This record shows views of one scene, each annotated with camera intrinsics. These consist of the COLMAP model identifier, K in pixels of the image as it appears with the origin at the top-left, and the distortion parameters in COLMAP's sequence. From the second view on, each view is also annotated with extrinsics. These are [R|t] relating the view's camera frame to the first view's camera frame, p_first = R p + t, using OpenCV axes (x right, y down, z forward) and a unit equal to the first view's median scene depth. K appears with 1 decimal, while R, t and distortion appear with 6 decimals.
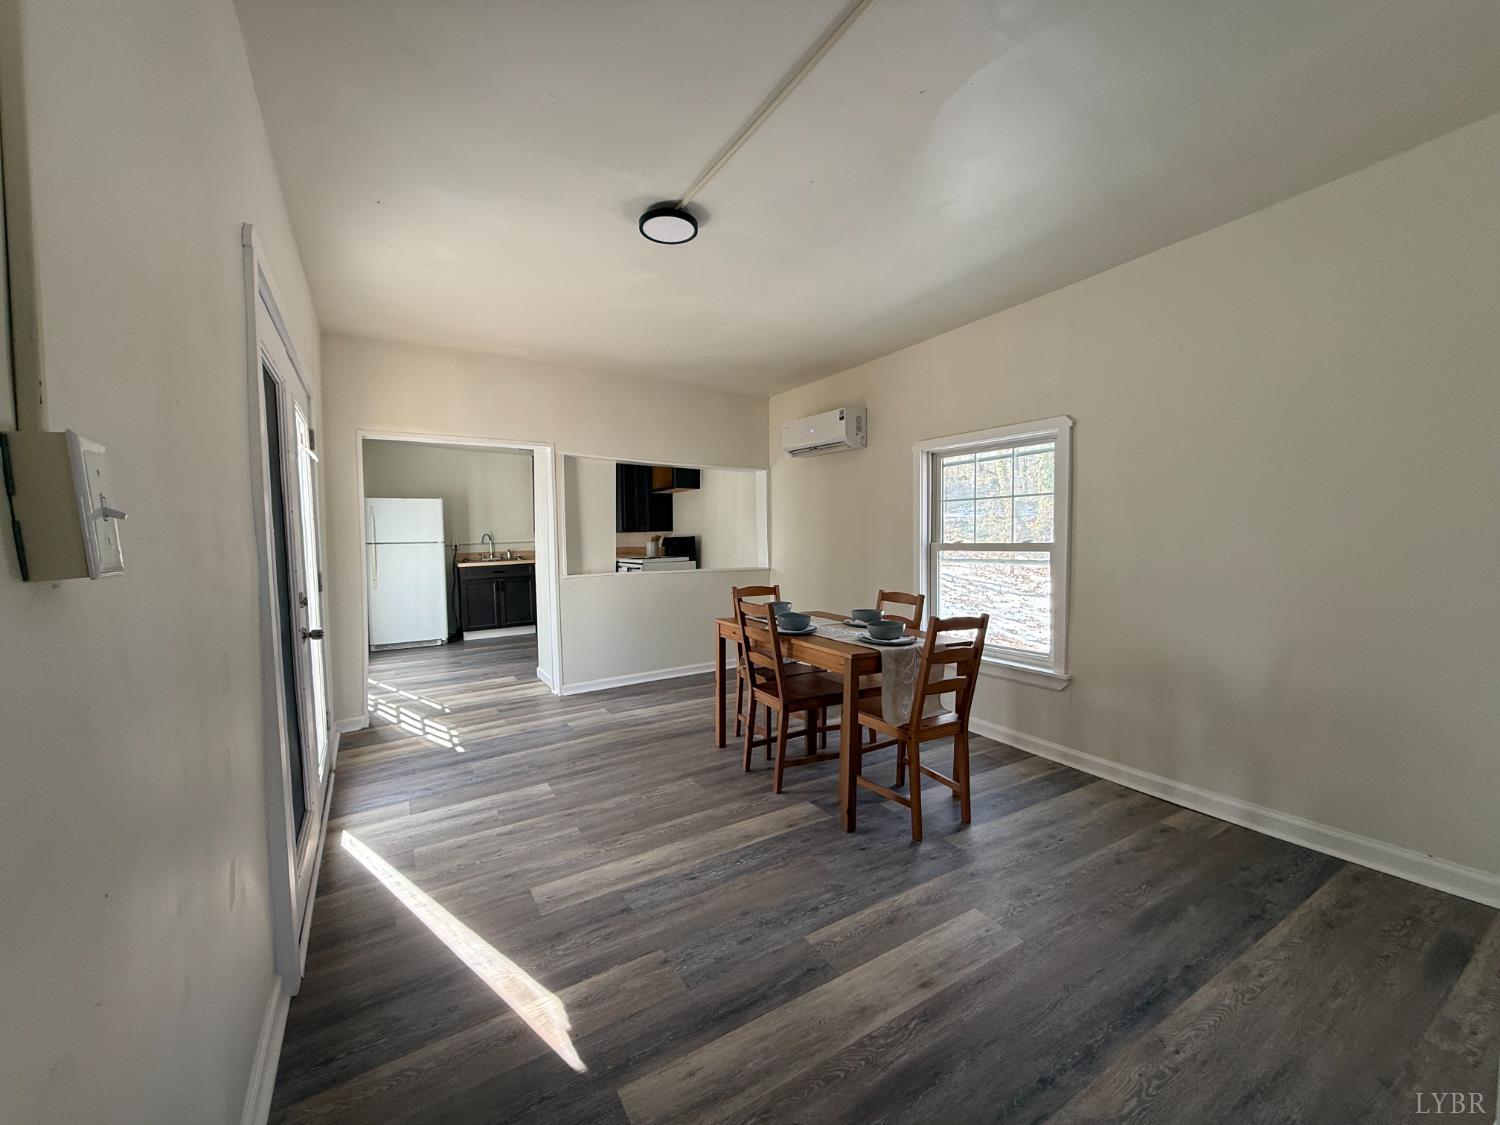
lens RADIAL K [[594.8, 0, 744.1], [0, 594.8, 561.8], [0, 0, 1]] dist [-0.001193, 0.000328]
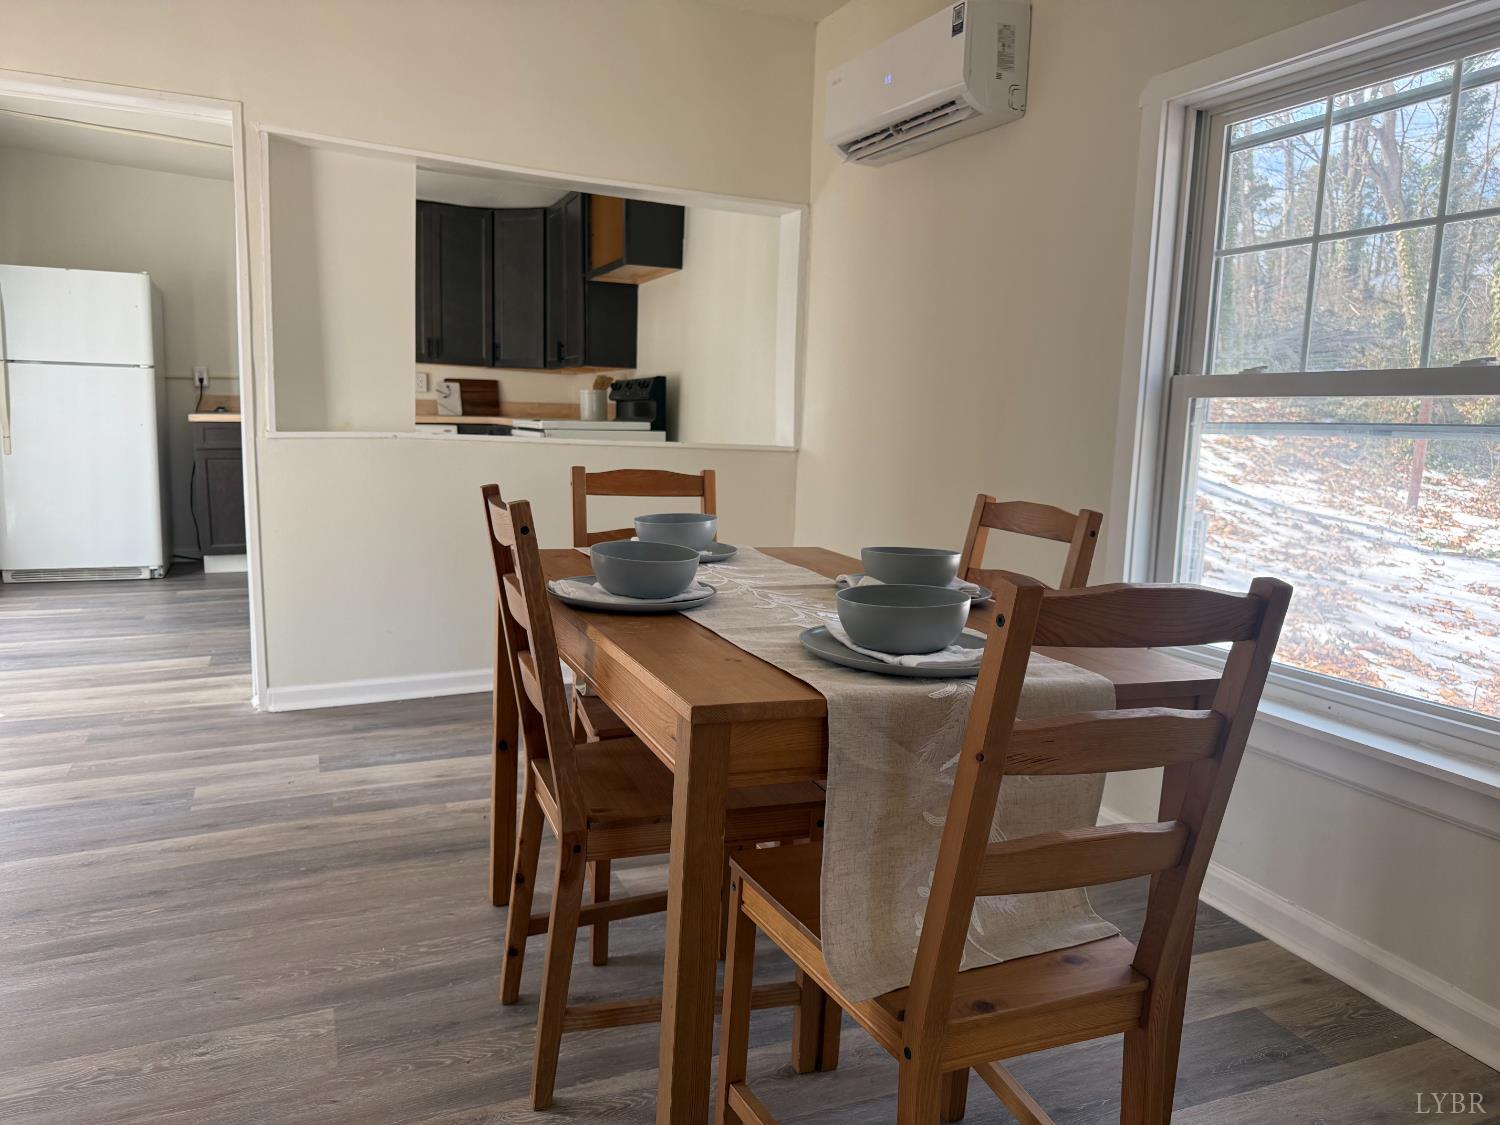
lens RADIAL K [[1063.1, 0, 753.7], [0, 1063.1, 558.7], [0, 0, 1]] dist [0.012709, -0.008388]
pose [[0.990155, 0.060941, -0.126011, 0.156160], [-0.049532, 0.994547, 0.091775, 0.030618], [0.130917, -0.084630, 0.987775, 0.339259]]
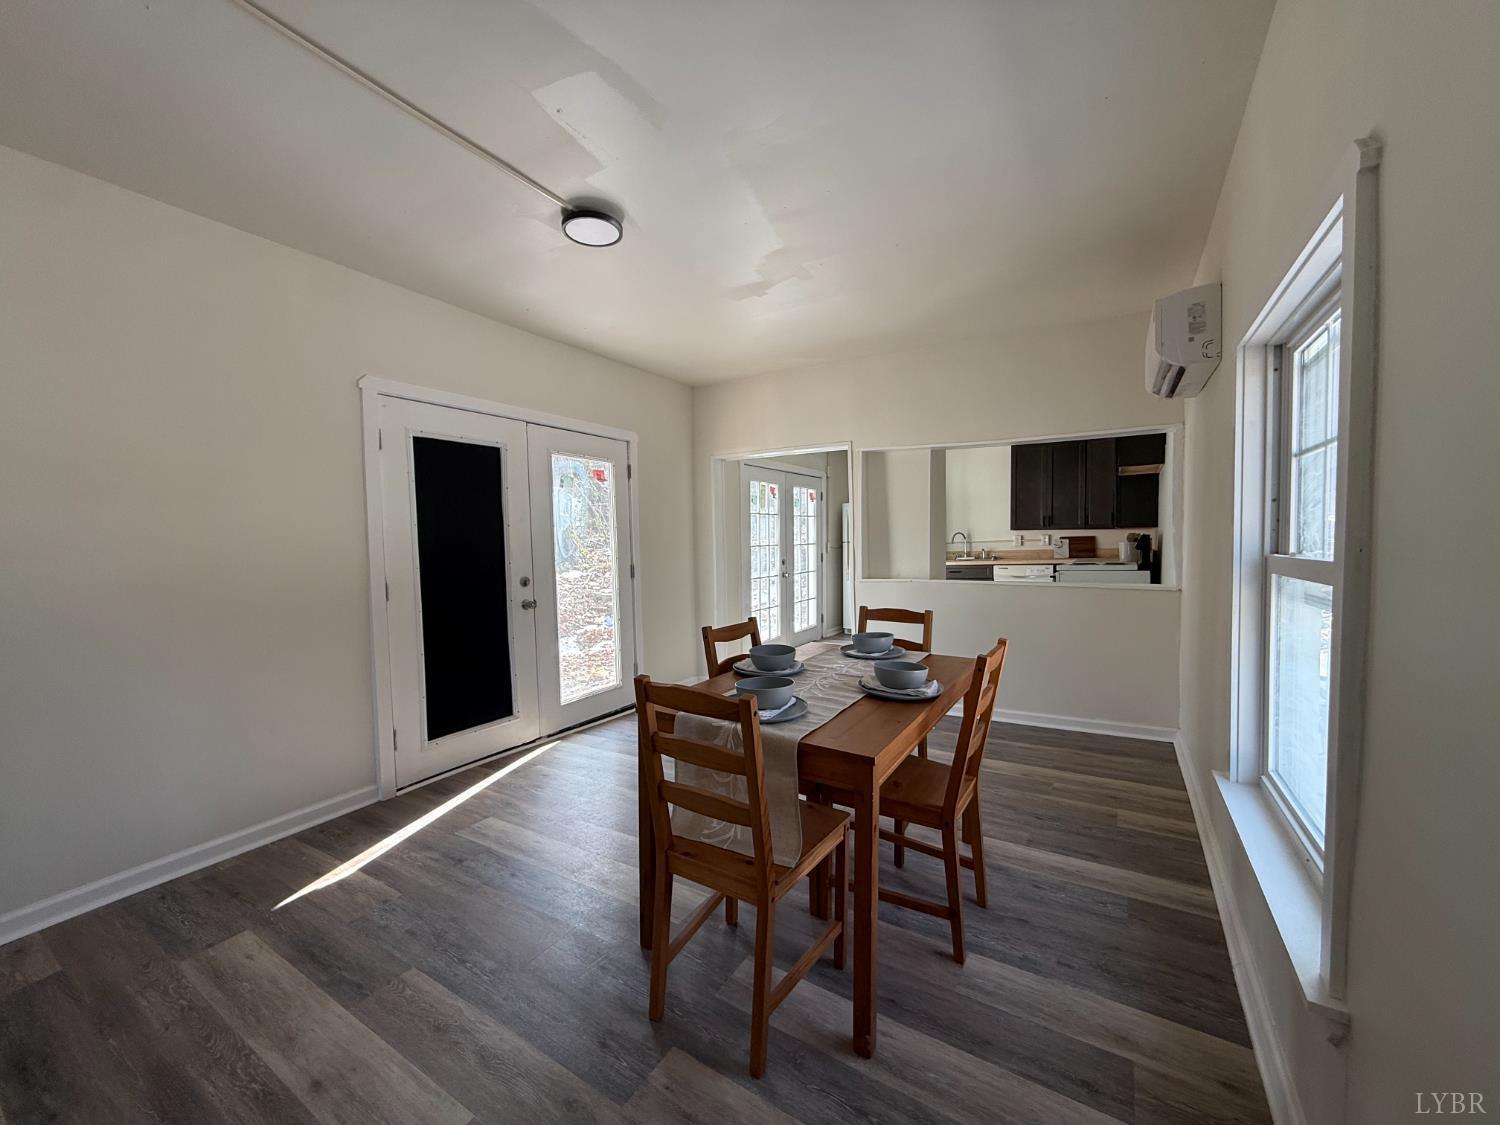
lens RADIAL K [[594.8, 0, 744.7], [0, 594.8, 558.2], [0, 0, 1]] dist [-0.001193, 0.000328]
pose [[0.452401, 0.030466, -0.891294, 0.530417], [-0.029658, 0.999377, 0.019107, -0.025606], [0.891322, 0.017790, 0.453022, 0.467937]]
